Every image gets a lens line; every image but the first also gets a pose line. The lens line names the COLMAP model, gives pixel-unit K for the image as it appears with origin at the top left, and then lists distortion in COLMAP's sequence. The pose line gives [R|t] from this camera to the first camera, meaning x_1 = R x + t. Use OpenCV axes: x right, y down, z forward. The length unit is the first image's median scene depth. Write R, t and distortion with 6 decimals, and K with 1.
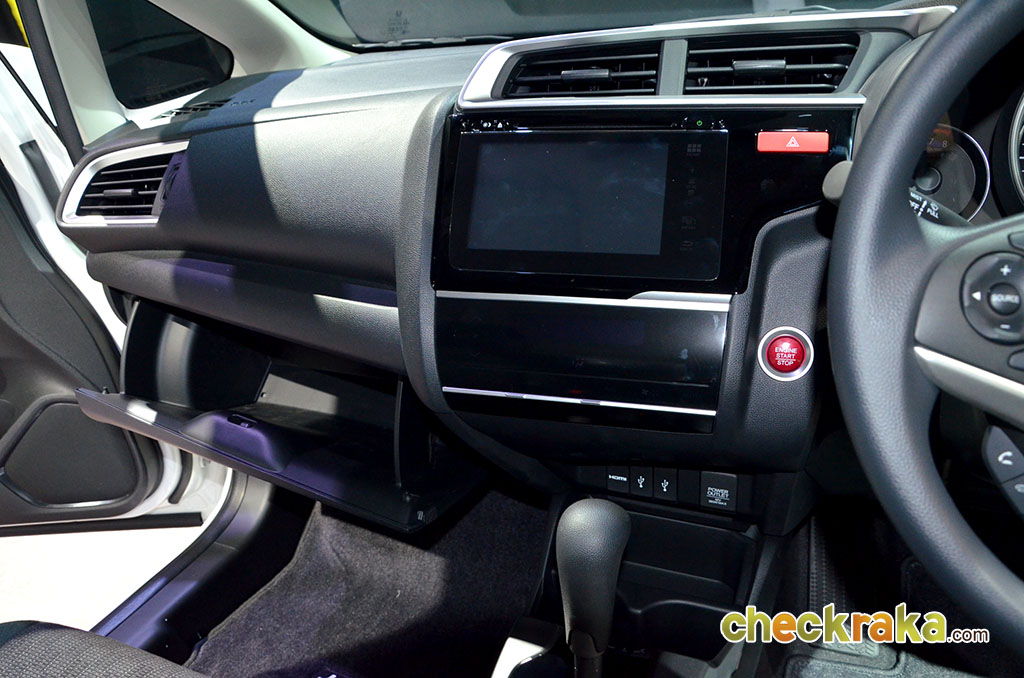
lens RADIAL K [[783.0, 0, 512.0], [0, 783.0, 339.0], [0, 0, 1]] dist [-0.167204, 0.108169]
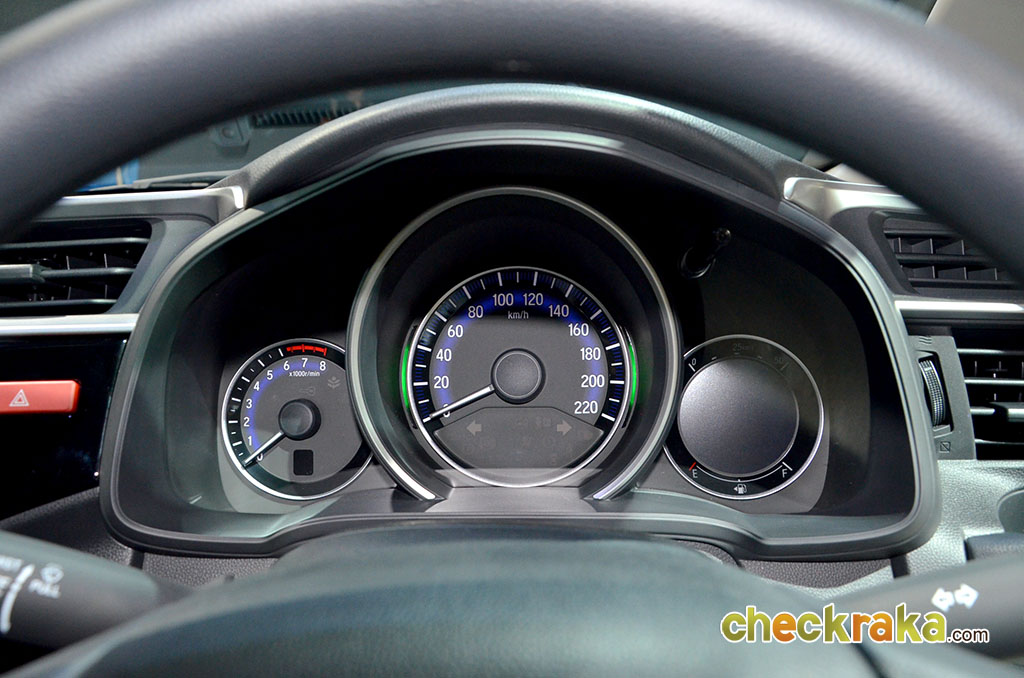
lens RADIAL K [[783.0, 0, 512.0], [0, 783.0, 339.0], [0, 0, 1]] dist [-0.167204, 0.108169]
pose [[0.920946, -0.030353, 0.388507, 0.368951], [0.095435, 0.984170, -0.149335, -0.128282], [-0.377824, 0.174606, 0.909264, 0.203852]]
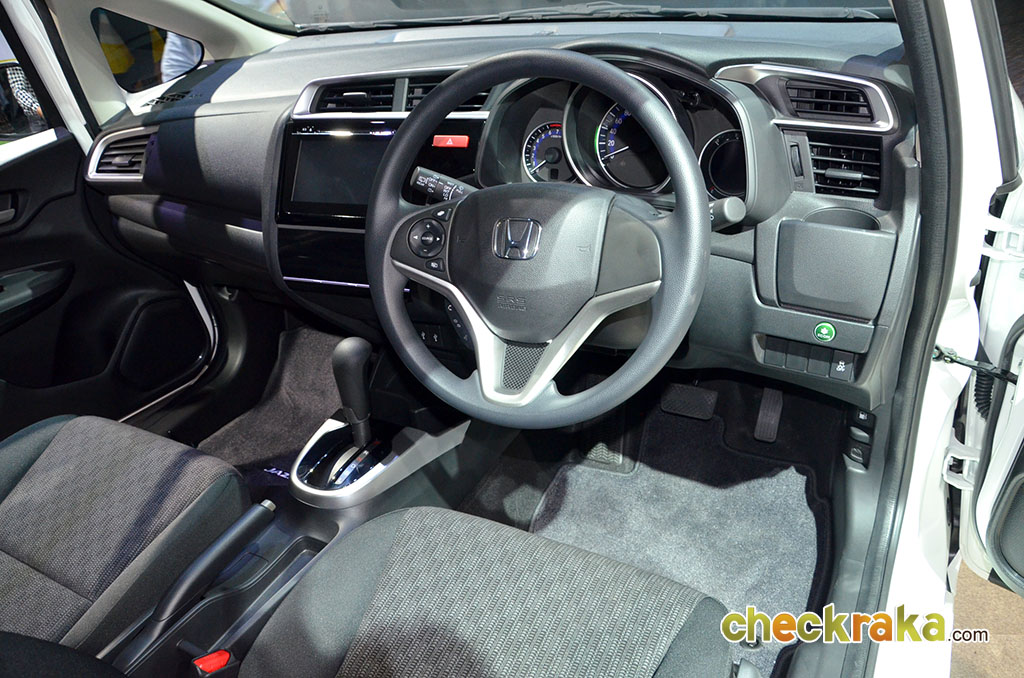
lens RADIAL K [[783.0, 0, 512.0], [0, 783.0, 339.0], [0, 0, 1]] dist [-0.167204, 0.108169]
pose [[0.997183, 0.011095, -0.074180, 0.477901], [-0.001249, 0.991318, 0.131482, -0.026865], [0.074995, -0.131019, 0.988539, -0.627526]]
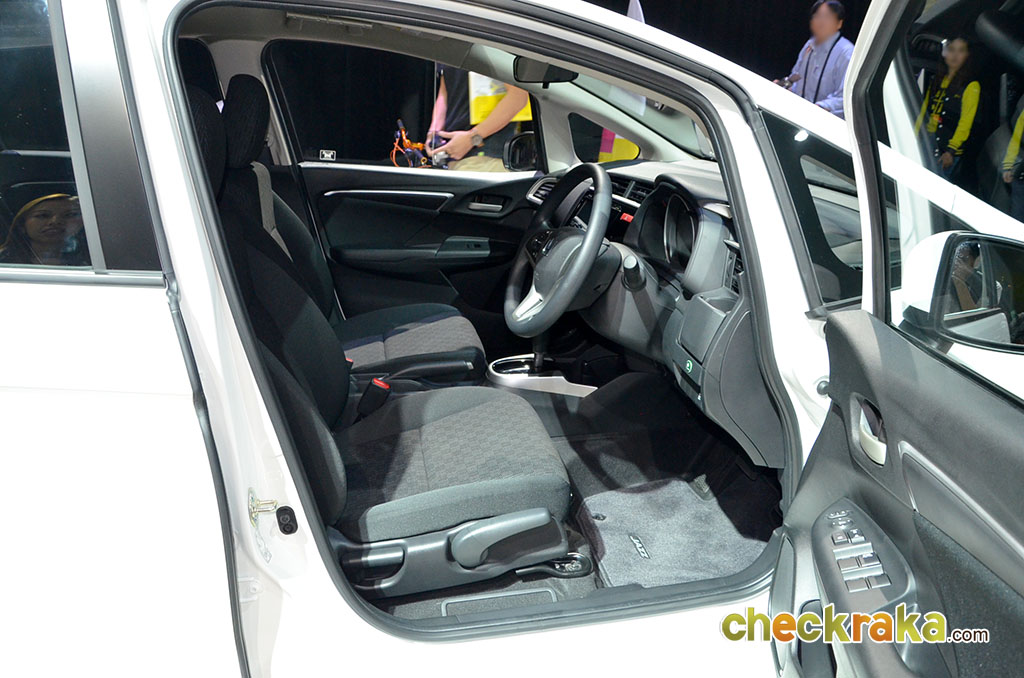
lens RADIAL K [[783.0, 0, 512.0], [0, 783.0, 339.0], [0, 0, 1]] dist [-0.167204, 0.108169]
pose [[0.581352, 0.343951, -0.737379, 1.902040], [-0.372988, 0.918083, 0.134175, -0.038805], [0.723125, 0.197030, 0.662019, -0.994139]]
